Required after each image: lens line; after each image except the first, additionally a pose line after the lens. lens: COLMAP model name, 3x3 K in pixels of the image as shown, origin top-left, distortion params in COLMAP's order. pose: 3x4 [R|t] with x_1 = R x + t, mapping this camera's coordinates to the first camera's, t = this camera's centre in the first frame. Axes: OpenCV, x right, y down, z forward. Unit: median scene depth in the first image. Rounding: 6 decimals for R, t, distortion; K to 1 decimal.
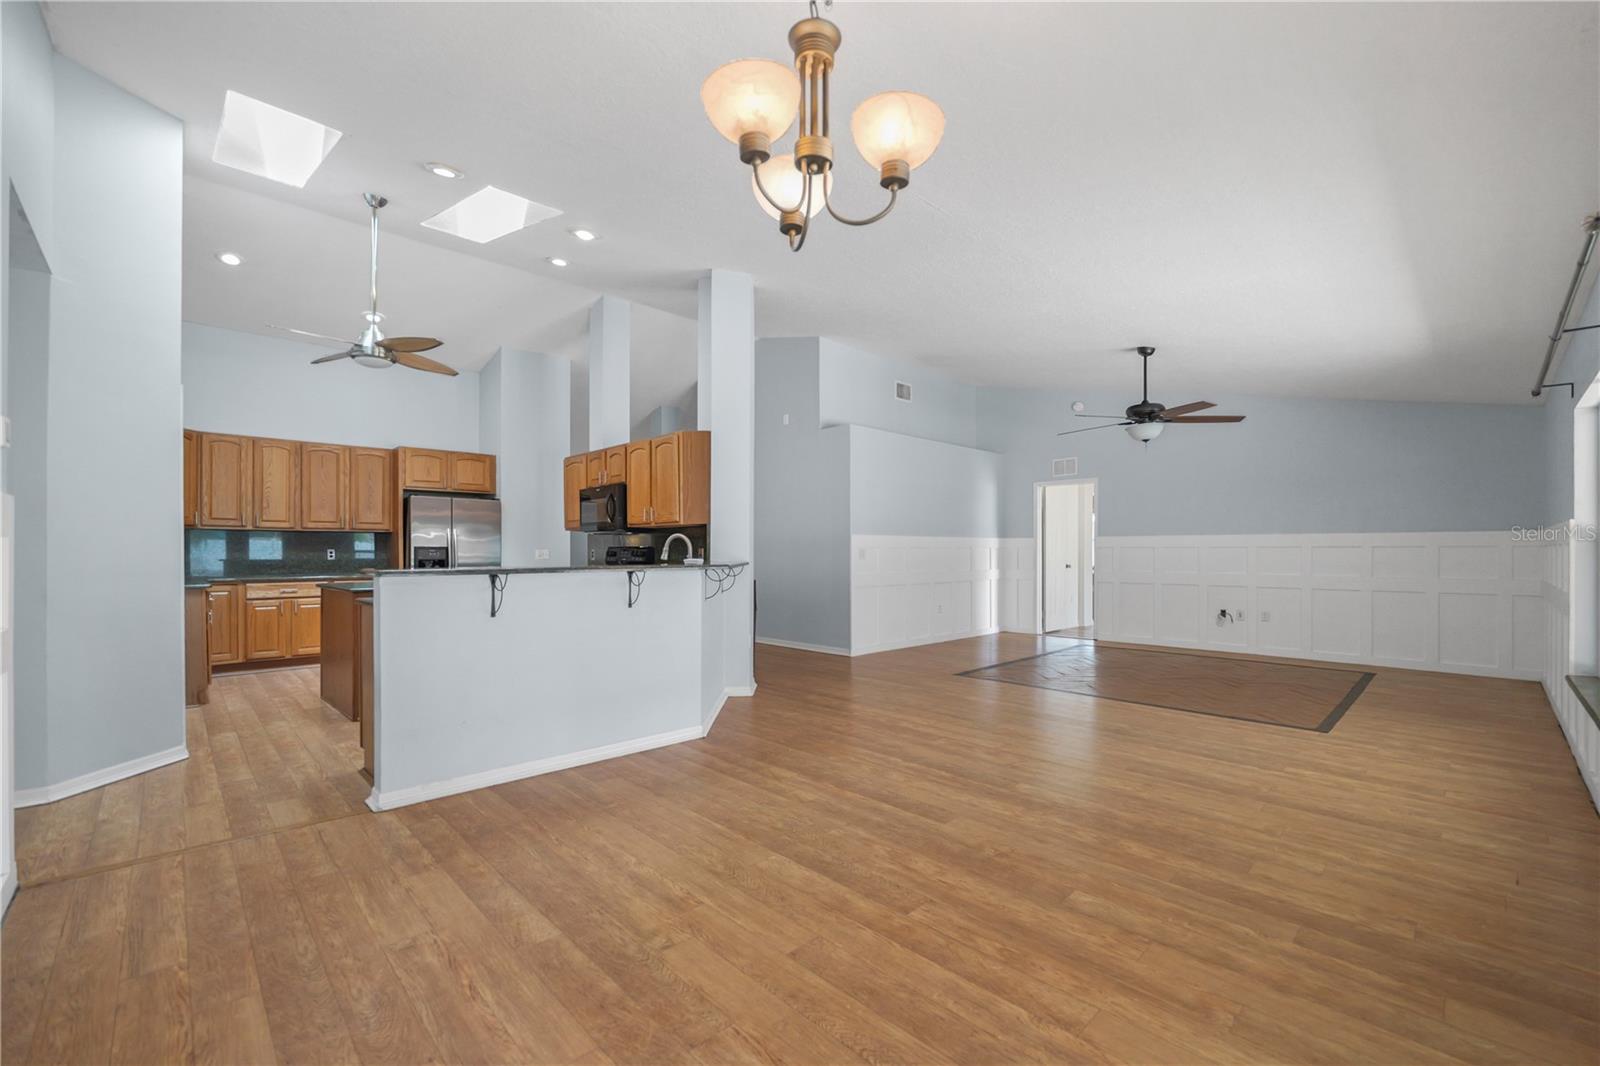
lens RADIAL K [[659.0, 0, 805.9], [0, 659.0, 544.7], [0, 0, 1]] dist [-0.002103, -0.000186]
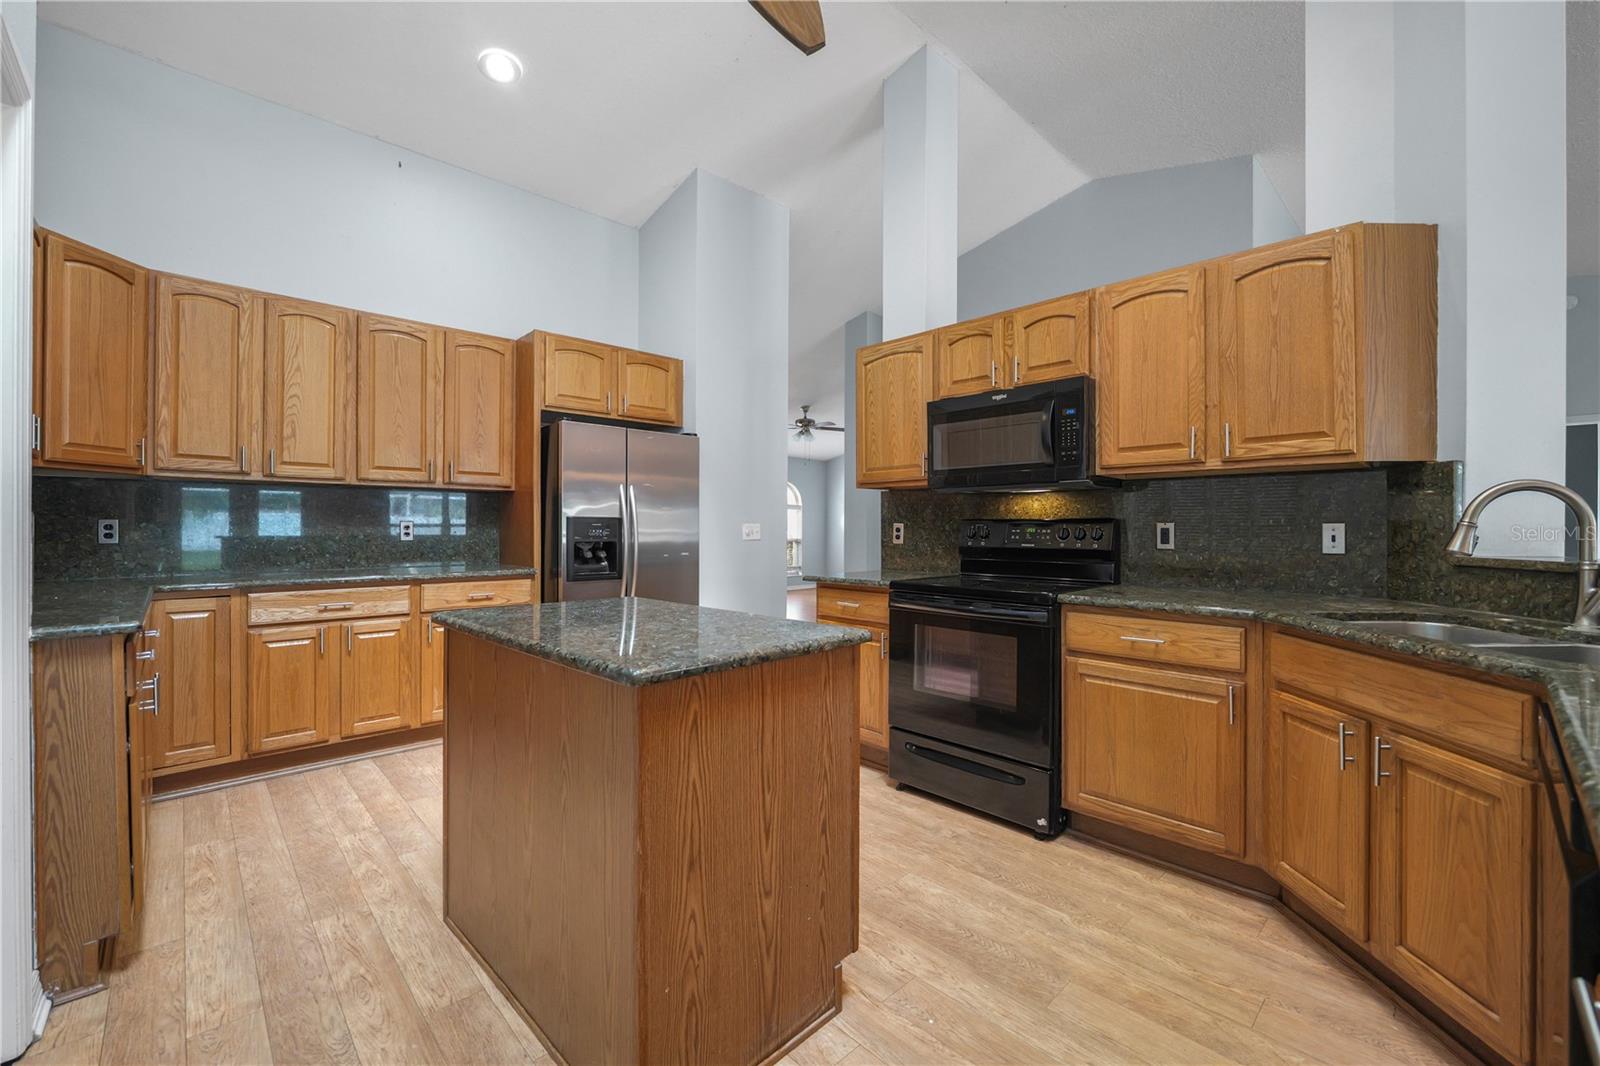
lens RADIAL K [[659.0, 0, 804.0], [0, 659.0, 525.1], [0, 0, 1]] dist [-0.002103, -0.000186]
pose [[0.999867, 0.005123, -0.015468, -0.447259], [-0.005062, 0.999979, 0.003974, 0.006918], [0.015488, -0.003895, 0.999872, 0.536808]]
